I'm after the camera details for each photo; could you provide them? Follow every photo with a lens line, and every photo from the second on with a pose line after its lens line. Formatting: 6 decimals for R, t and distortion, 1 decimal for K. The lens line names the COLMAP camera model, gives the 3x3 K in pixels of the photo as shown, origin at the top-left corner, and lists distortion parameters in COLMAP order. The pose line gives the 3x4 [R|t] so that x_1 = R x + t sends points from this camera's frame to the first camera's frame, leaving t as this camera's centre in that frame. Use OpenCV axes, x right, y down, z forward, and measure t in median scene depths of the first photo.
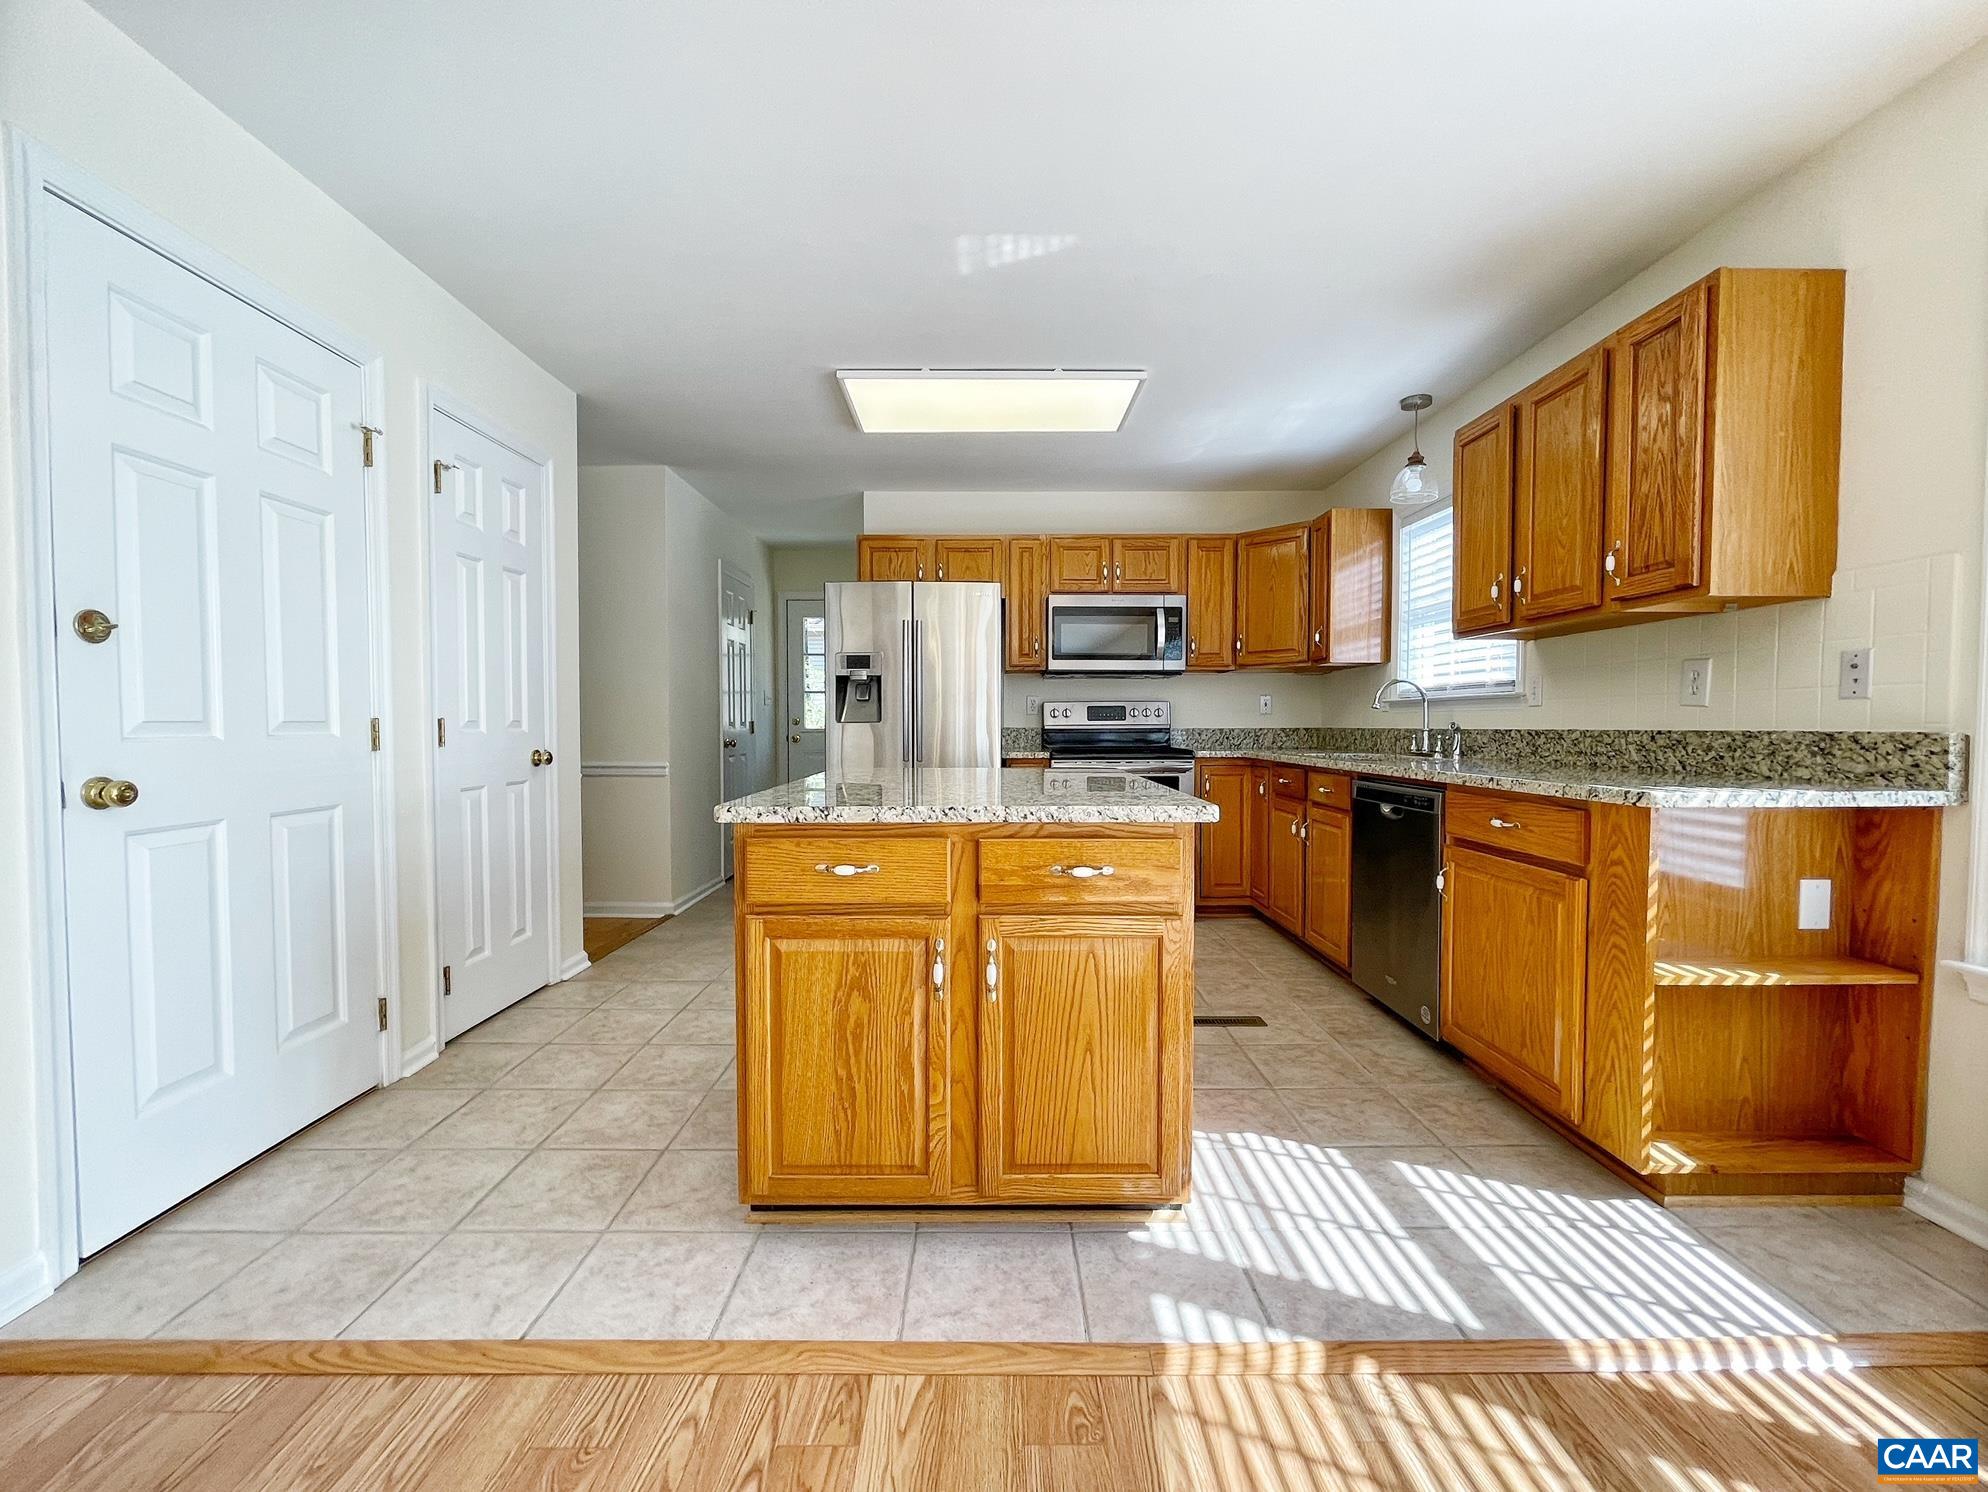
lens RADIAL K [[810.1, 0, 994.0], [0, 810.1, 746.0], [0, 0, 1]] dist [-0.002701, 0.000734]
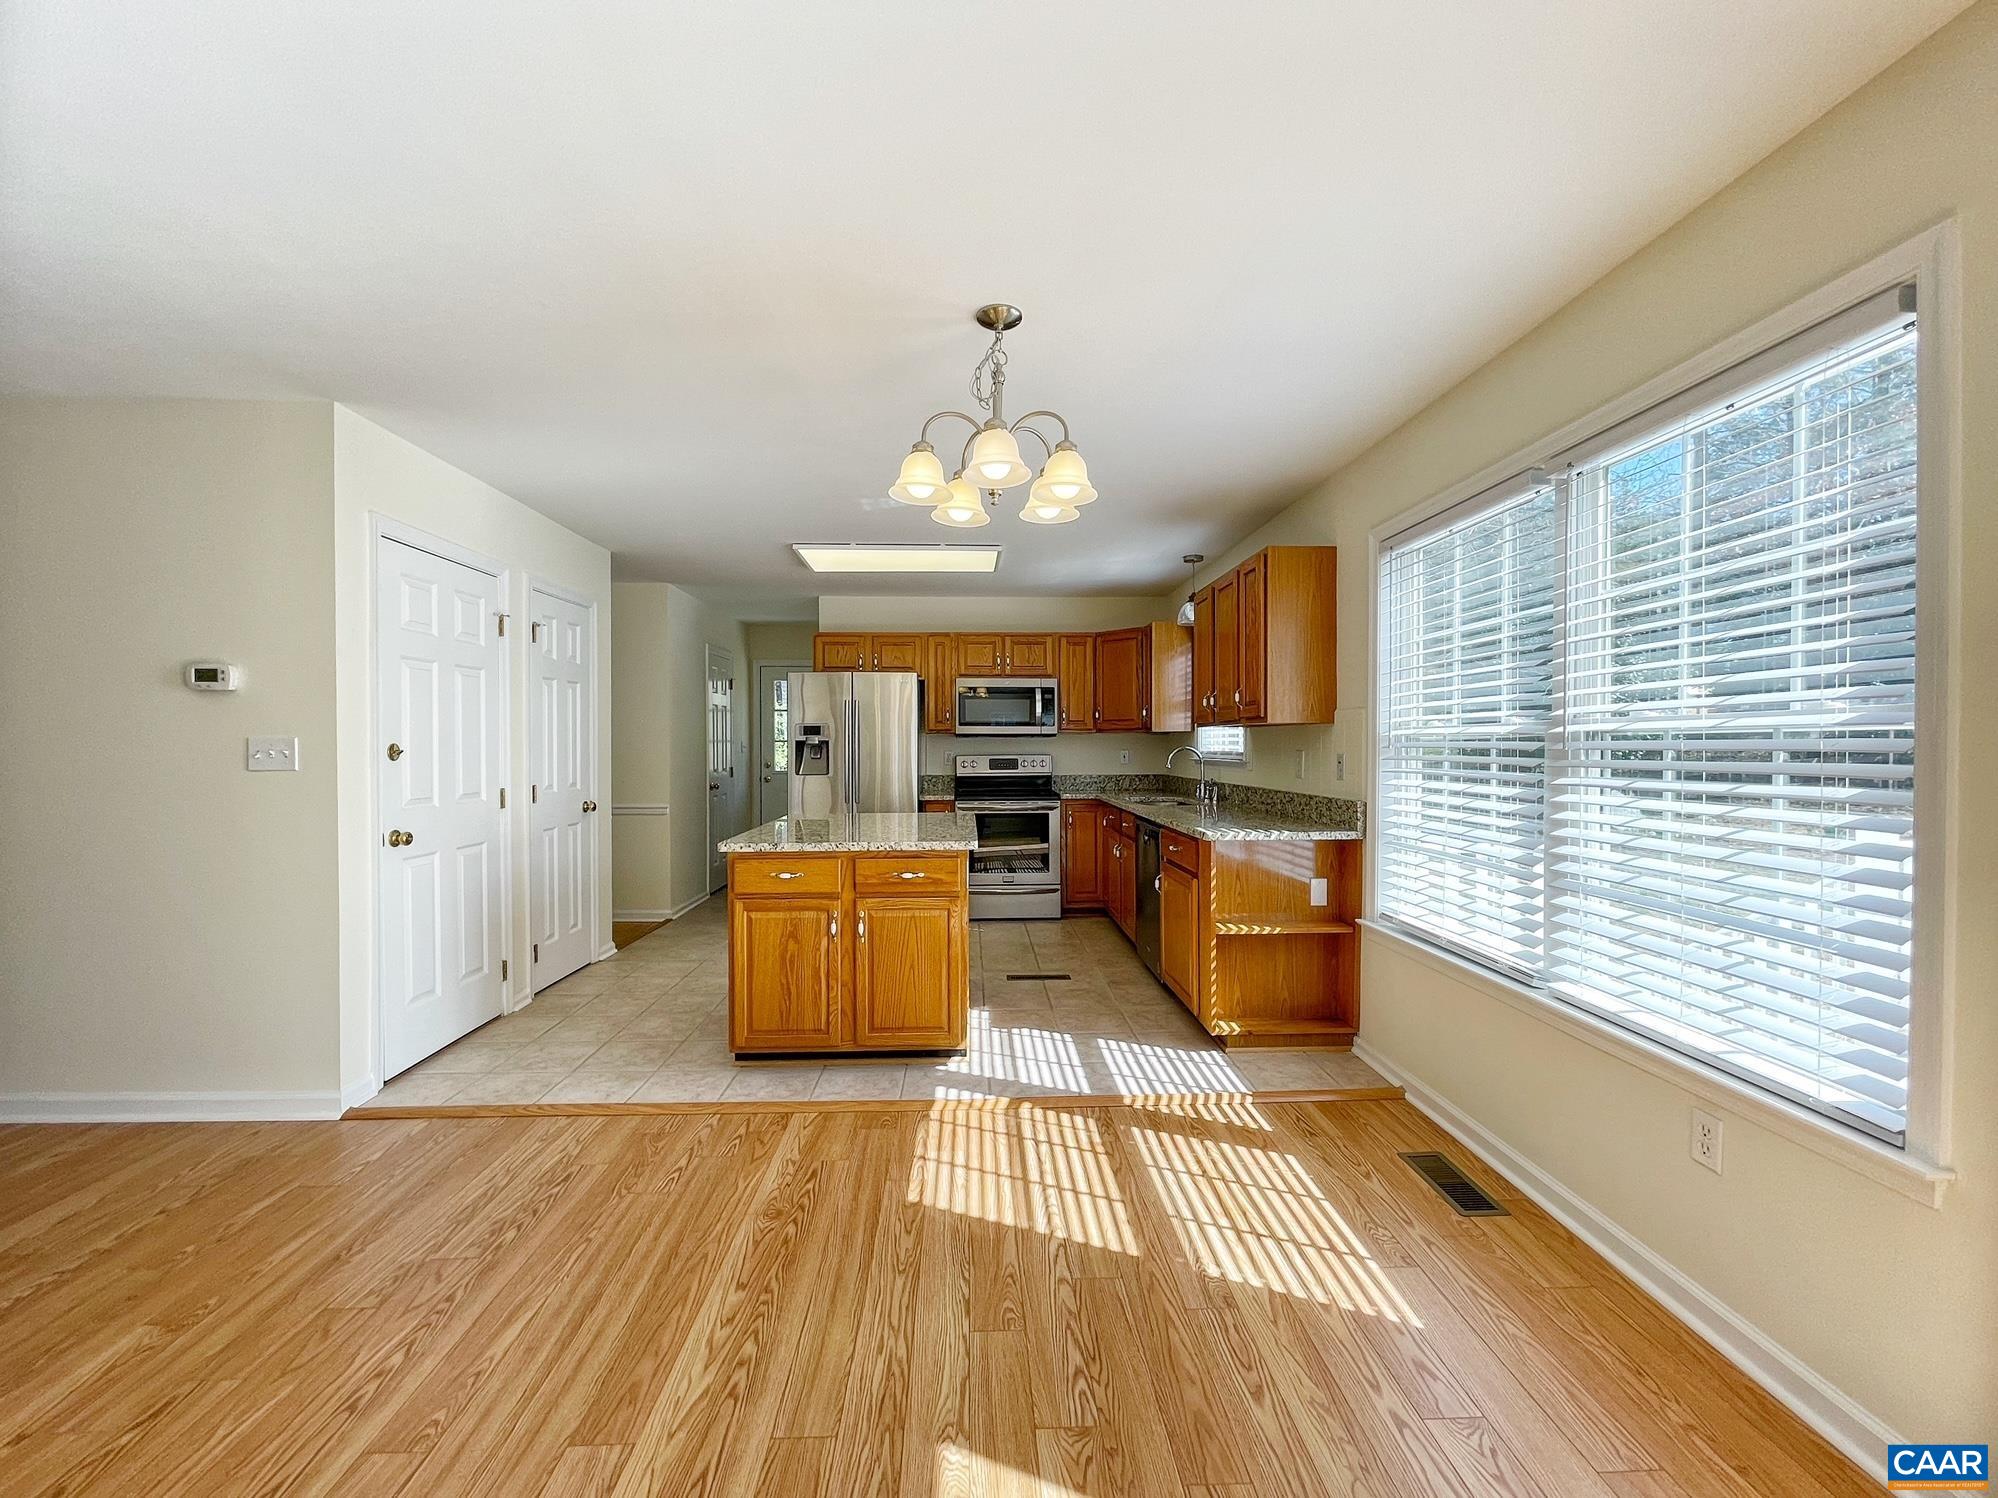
lens RADIAL K [[807.2, 0, 999.0], [0, 807.2, 749.0], [0, 0, 1]] dist [0.000191, -0.000377]
pose [[0.999424, -0.002059, 0.033874, 0.217569], [0.002851, 0.999723, -0.023346, -0.086274], [-0.033816, 0.023429, 0.999153, -0.793254]]
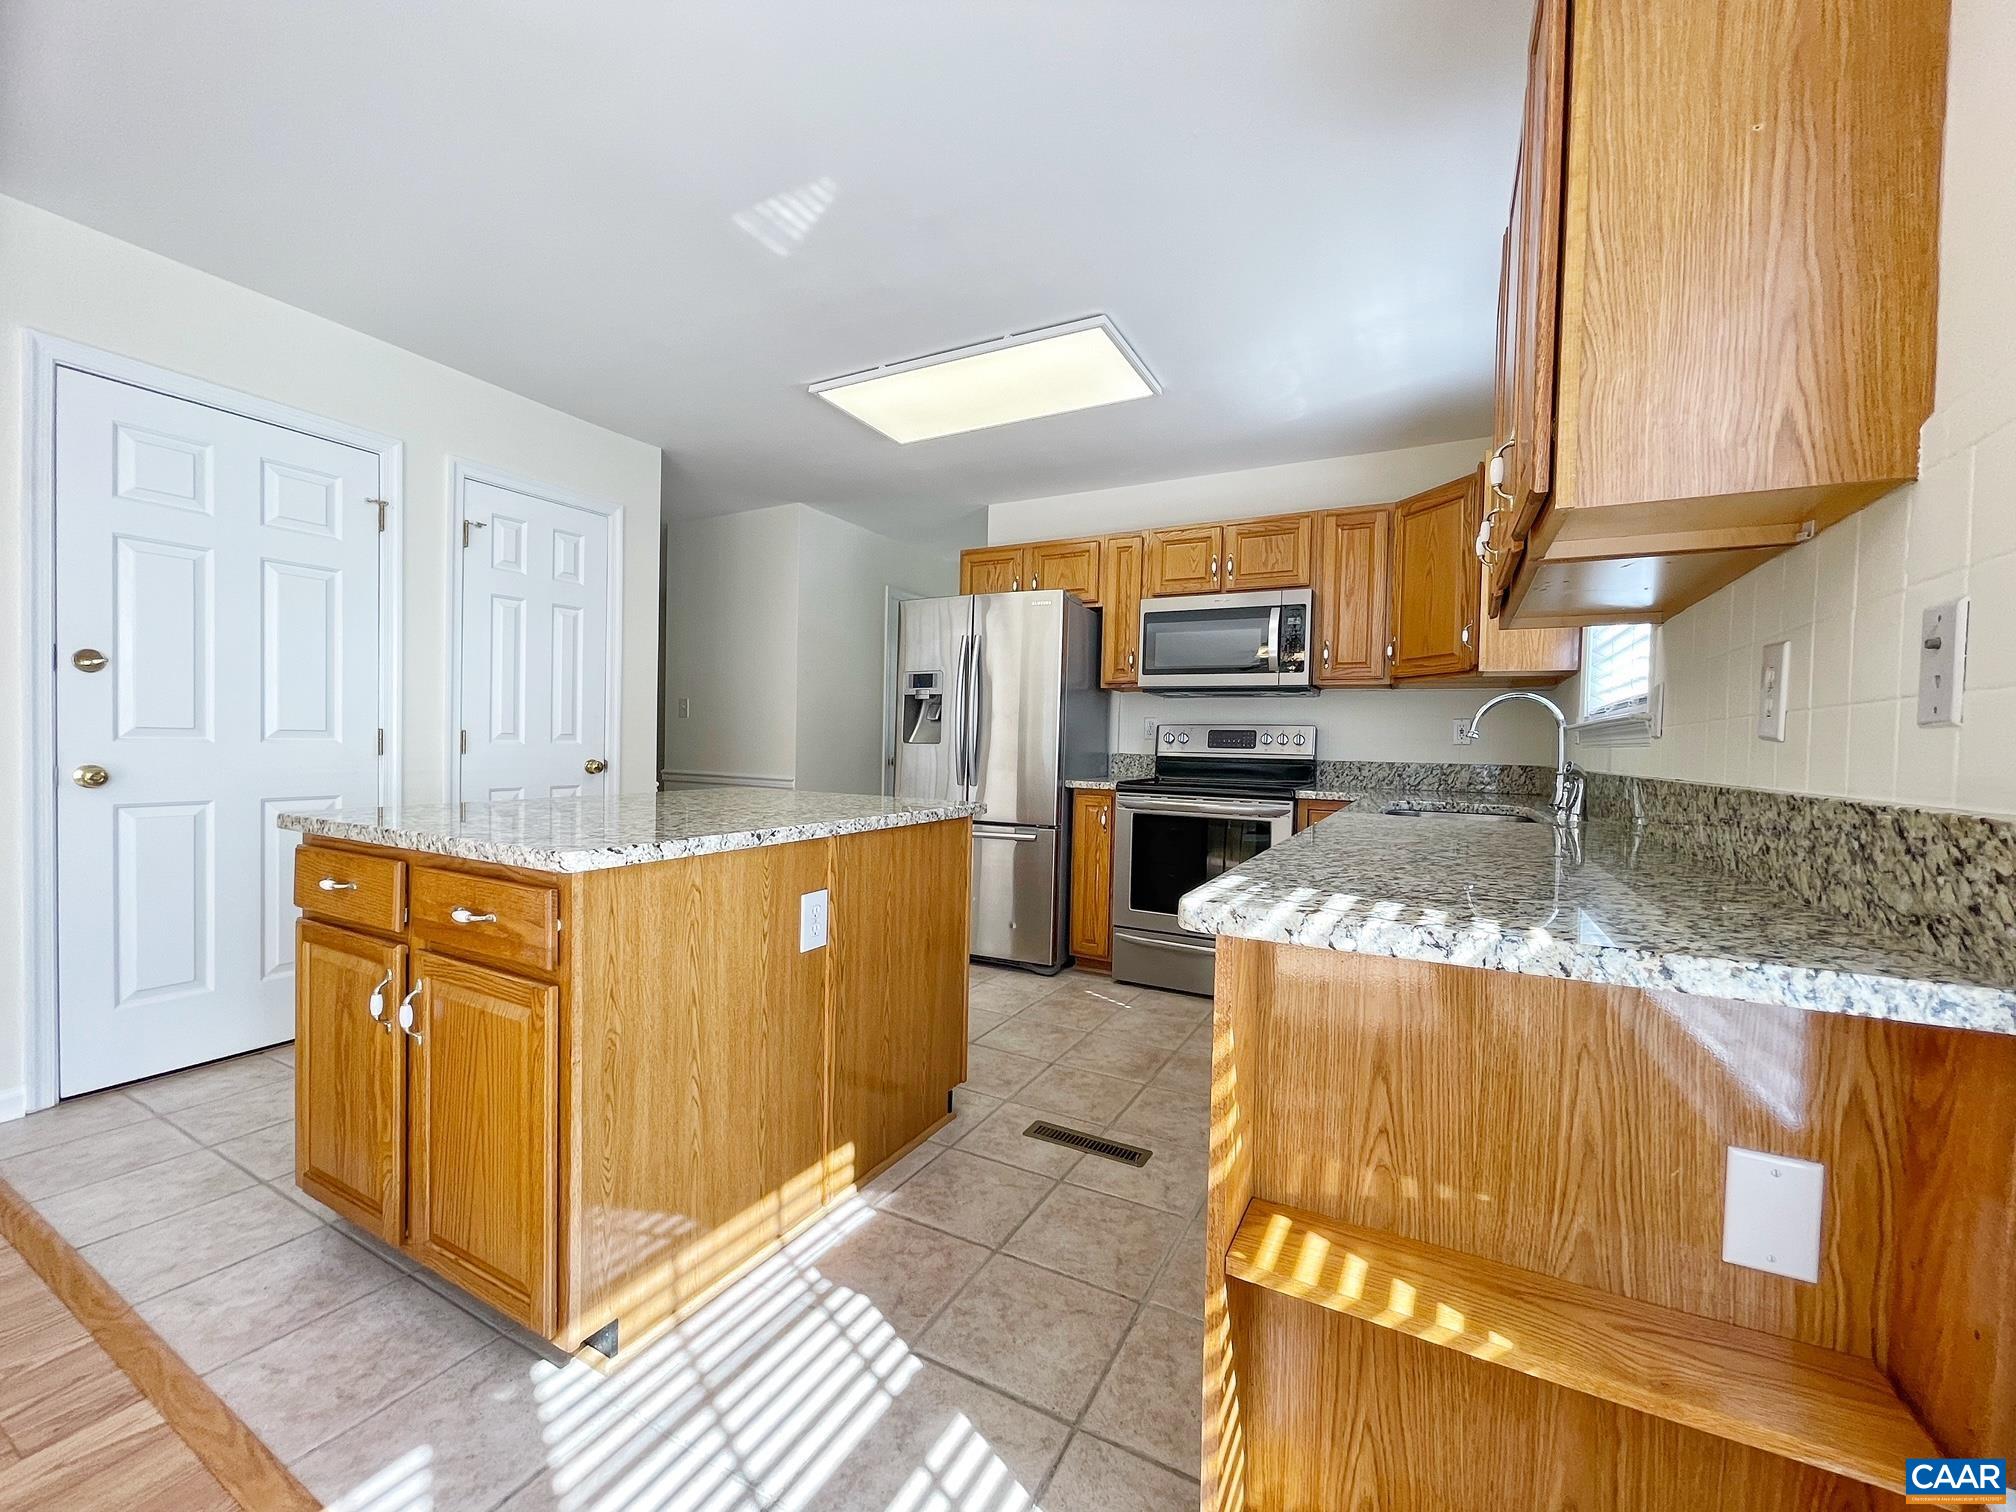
lens RADIAL K [[814.5, 0, 1008.0], [0, 814.5, 756.0], [0, 0, 1]] dist [0.000191, -0.000377]
pose [[0.878195, 0.029445, -0.477396, 0.833559], [-0.037133, 0.999288, -0.006674, -0.023775], [0.476860, 0.023588, 0.878663, 0.417164]]
